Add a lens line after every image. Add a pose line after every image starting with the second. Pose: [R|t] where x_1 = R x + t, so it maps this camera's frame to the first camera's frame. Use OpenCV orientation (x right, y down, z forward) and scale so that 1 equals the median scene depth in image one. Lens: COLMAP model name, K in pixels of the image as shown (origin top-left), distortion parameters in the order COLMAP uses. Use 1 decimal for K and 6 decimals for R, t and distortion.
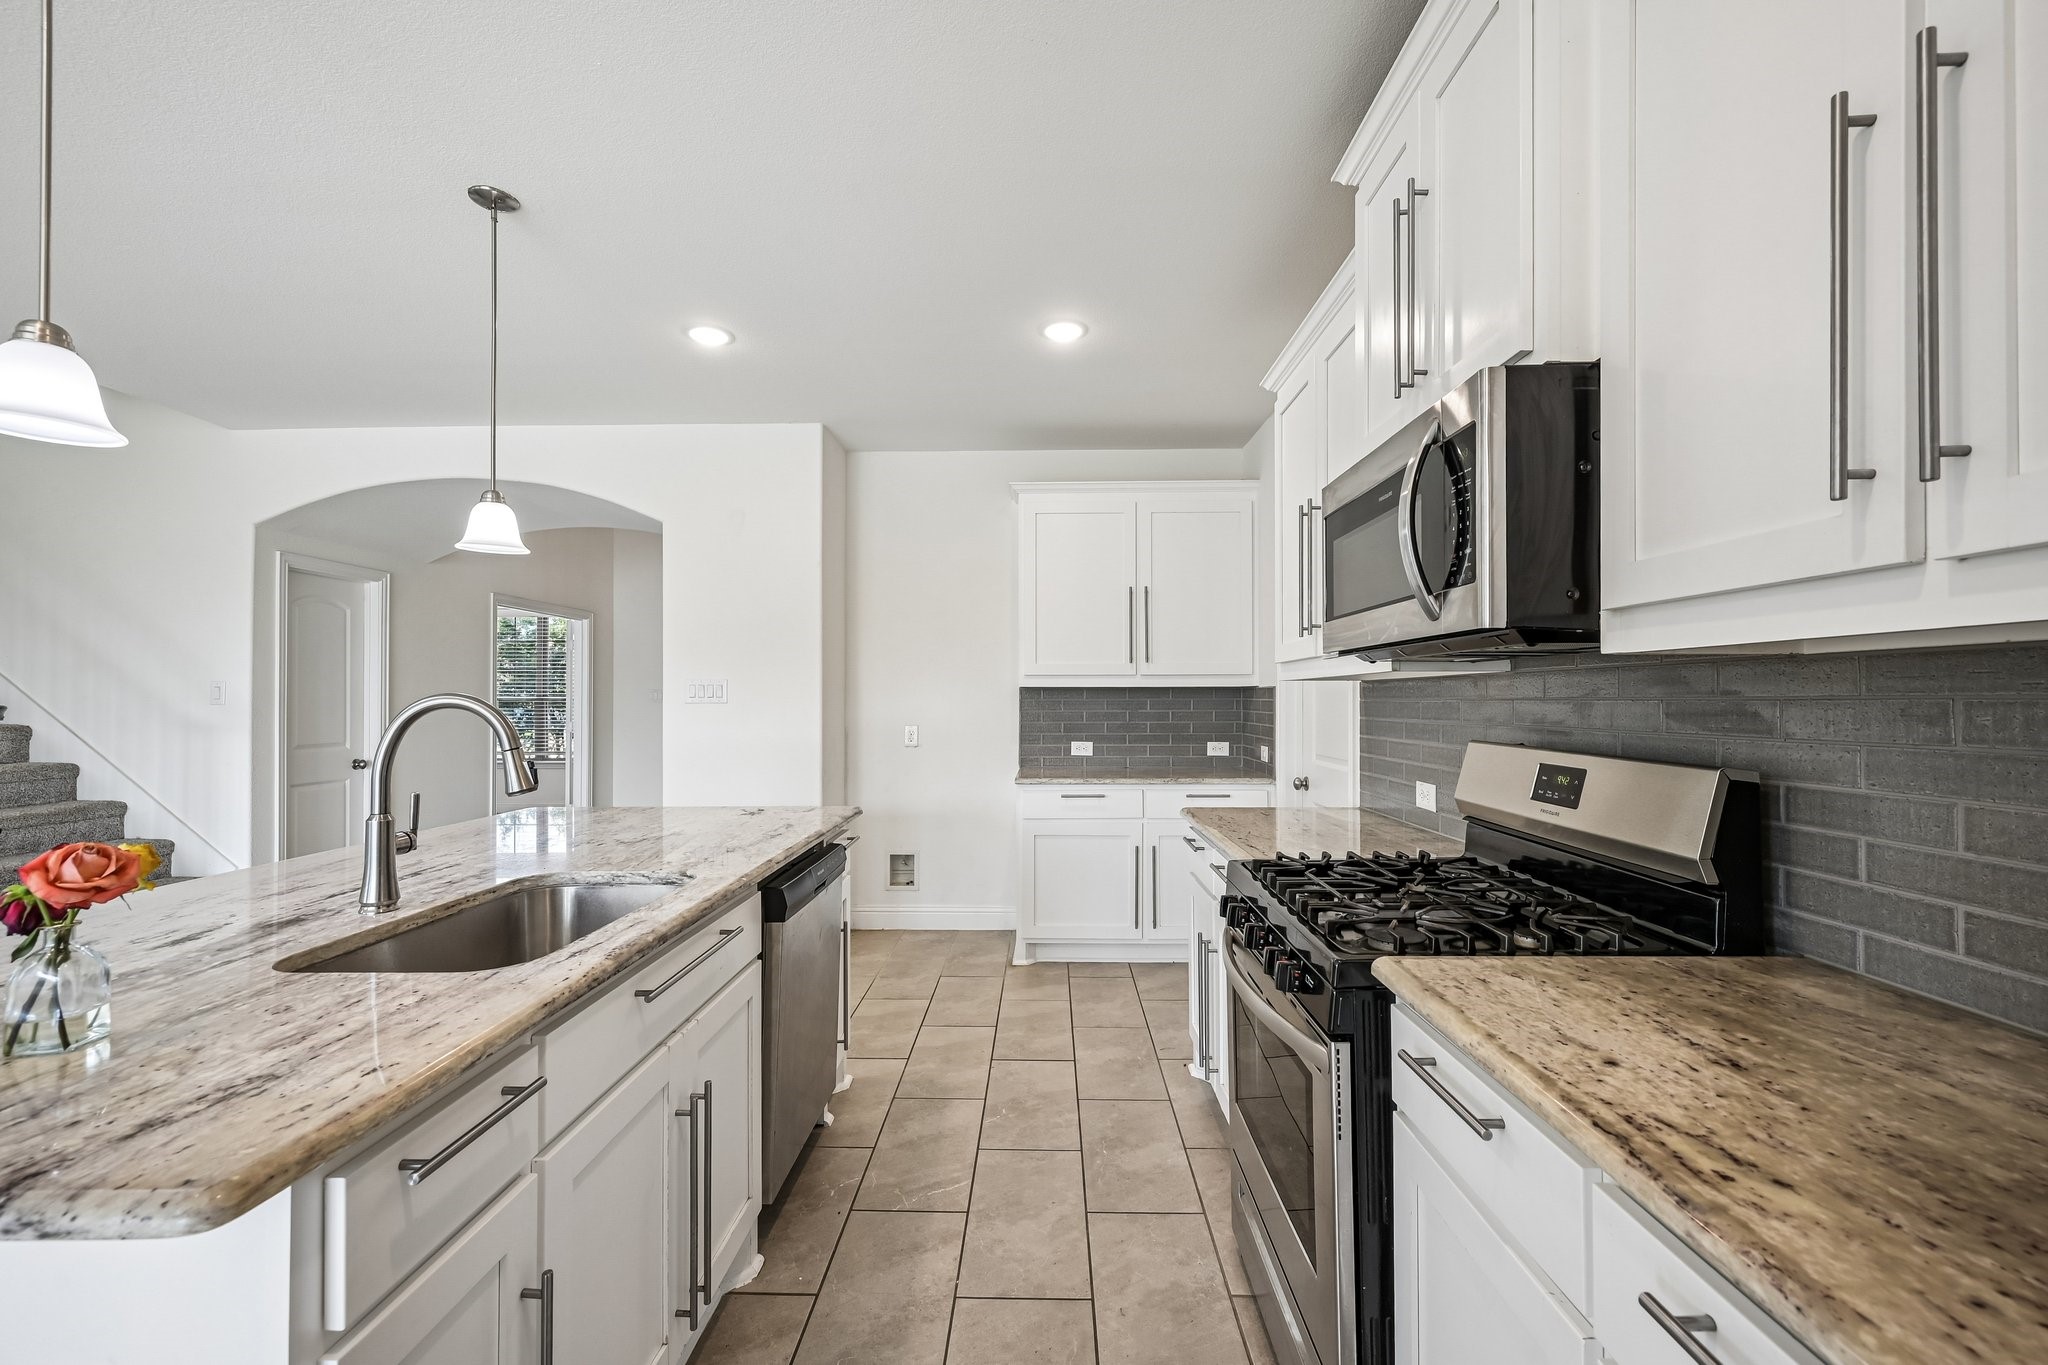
lens RADIAL K [[821.9, 0, 1029.2], [0, 821.9, 691.2], [0, 0, 1]] dist [0.003465, 0.000374]
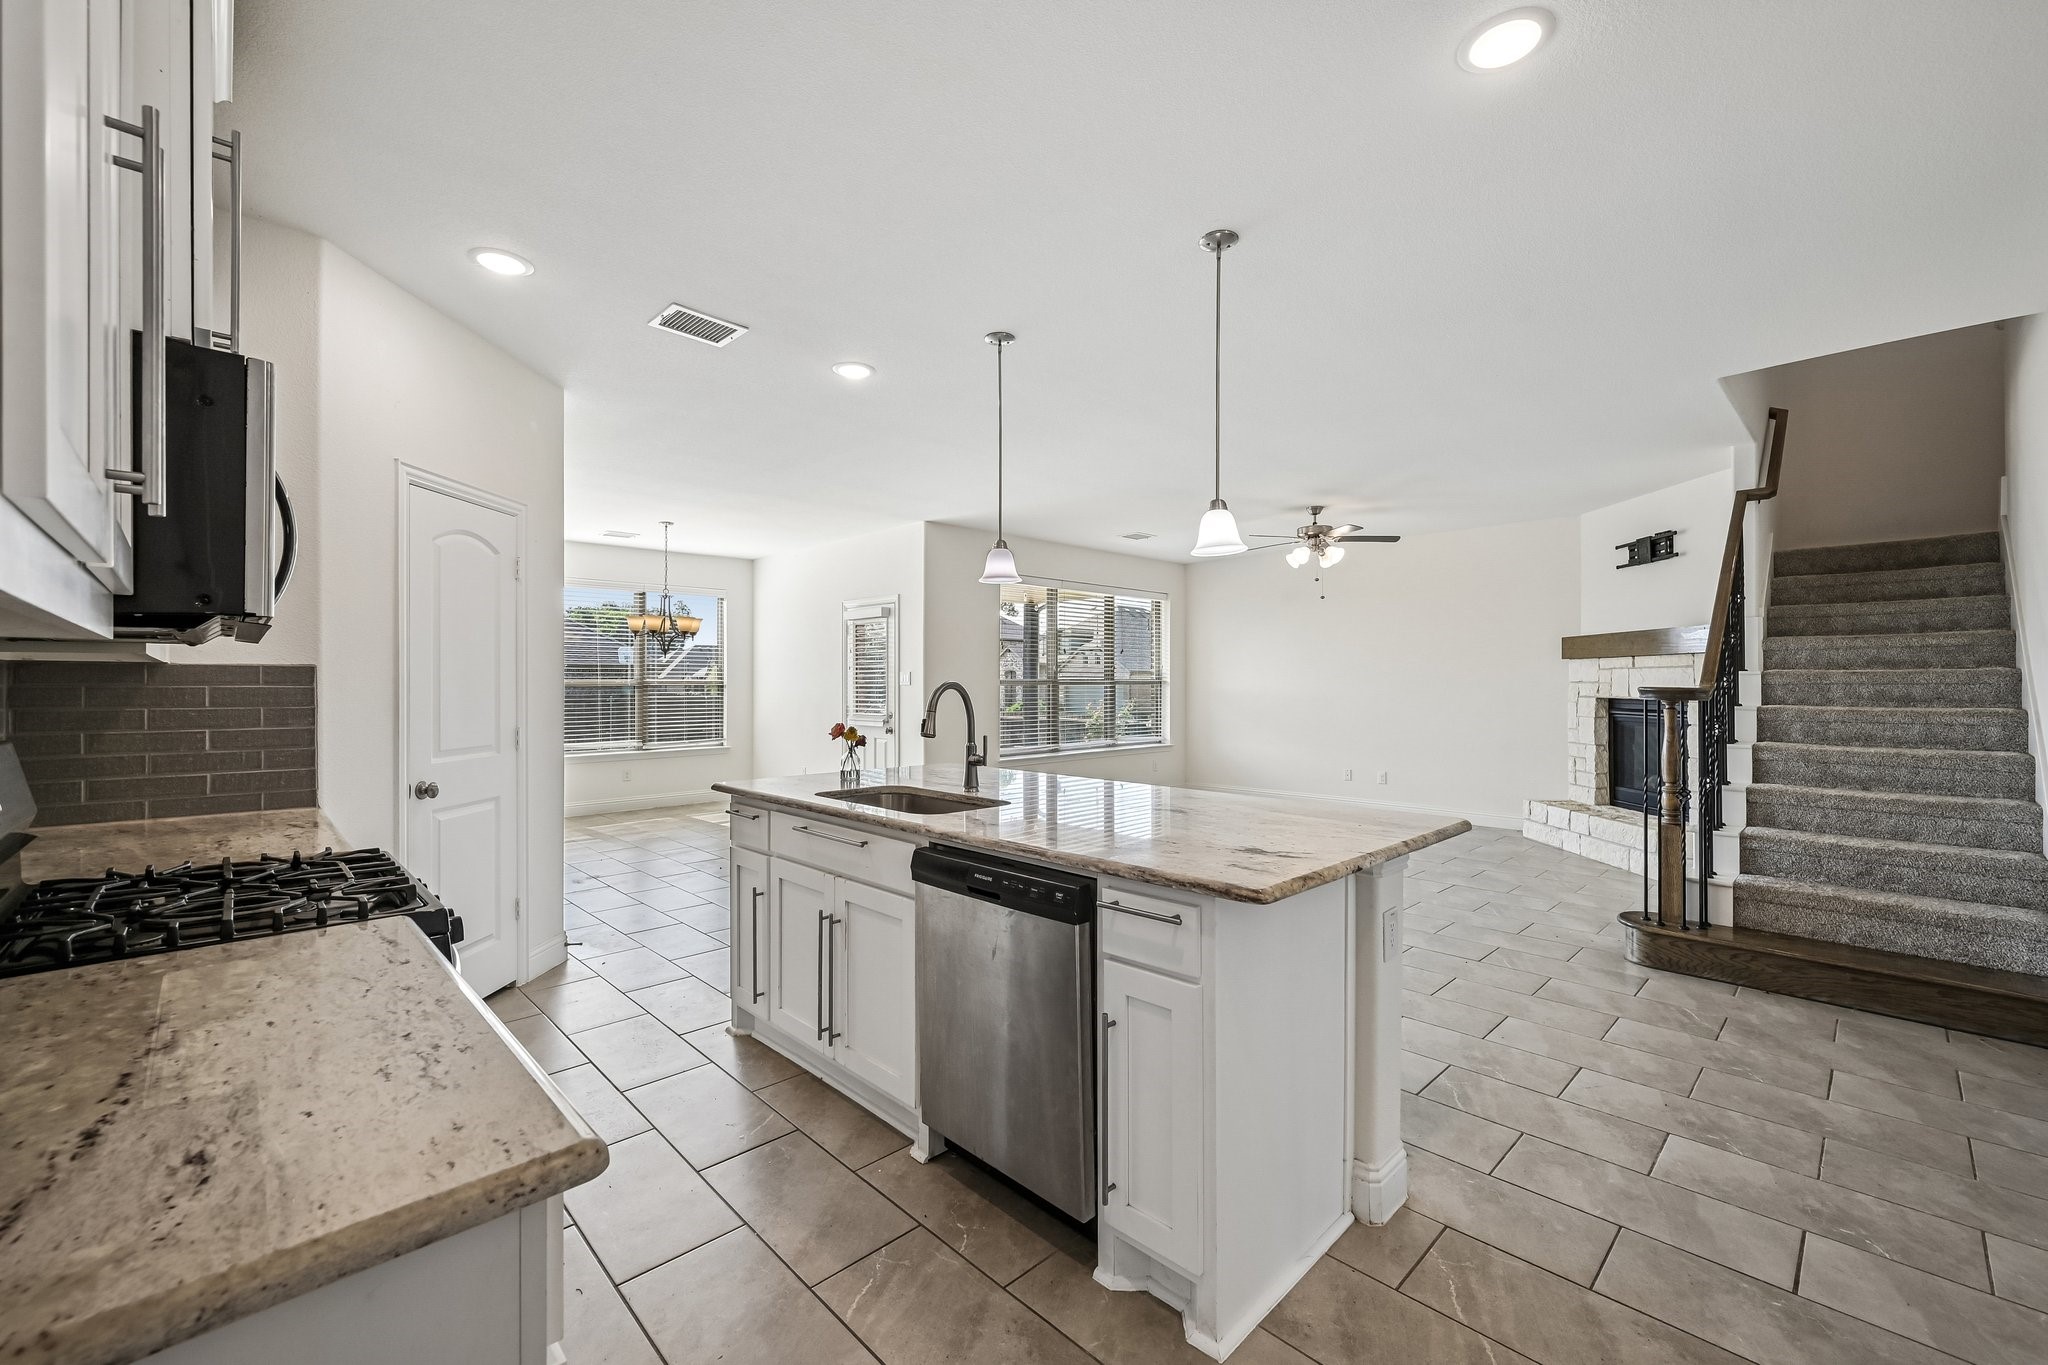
lens RADIAL K [[821.9, 0, 1054.5], [0, 821.9, 683.5], [0, 0, 1]] dist [0.003465, 0.000374]
pose [[-0.707930, 0.000030, -0.706282, 0.402337], [0.008904, 0.999921, -0.008883, 0.023309], [0.706226, -0.012577, -0.707875, 2.211714]]
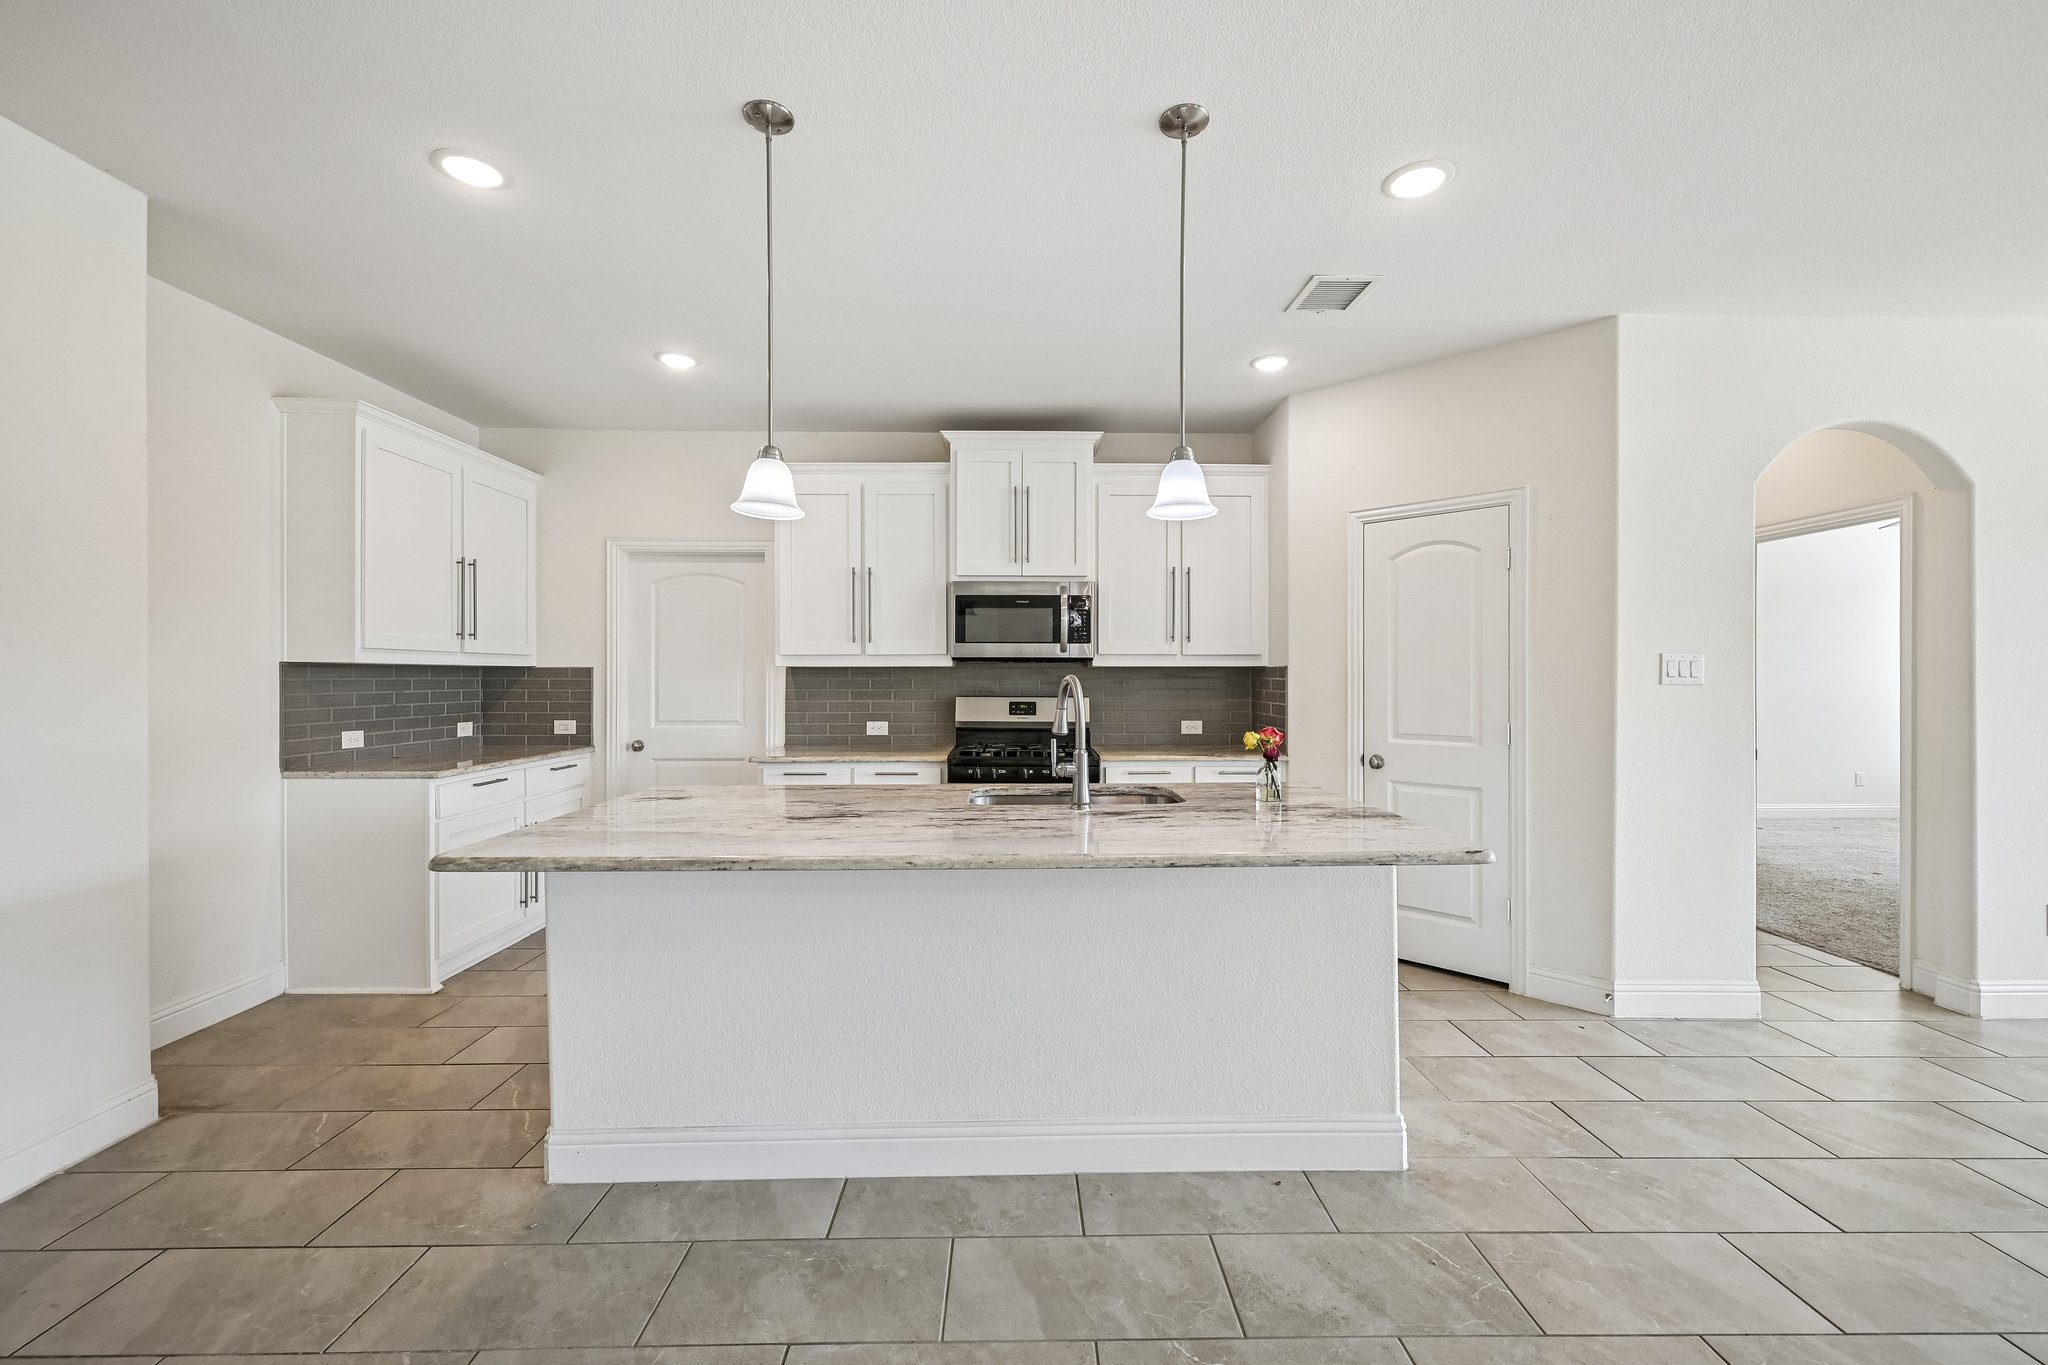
lens RADIAL K [[821.9, 0, 1030.5], [0, 821.9, 686.9], [0, 0, 1]] dist [0.003465, 0.000374]
pose [[-0.022419, -0.010871, 0.999690, -2.135945], [-0.010053, 0.999893, 0.010647, 0.007647], [-0.999698, -0.009811, -0.022526, 0.996384]]
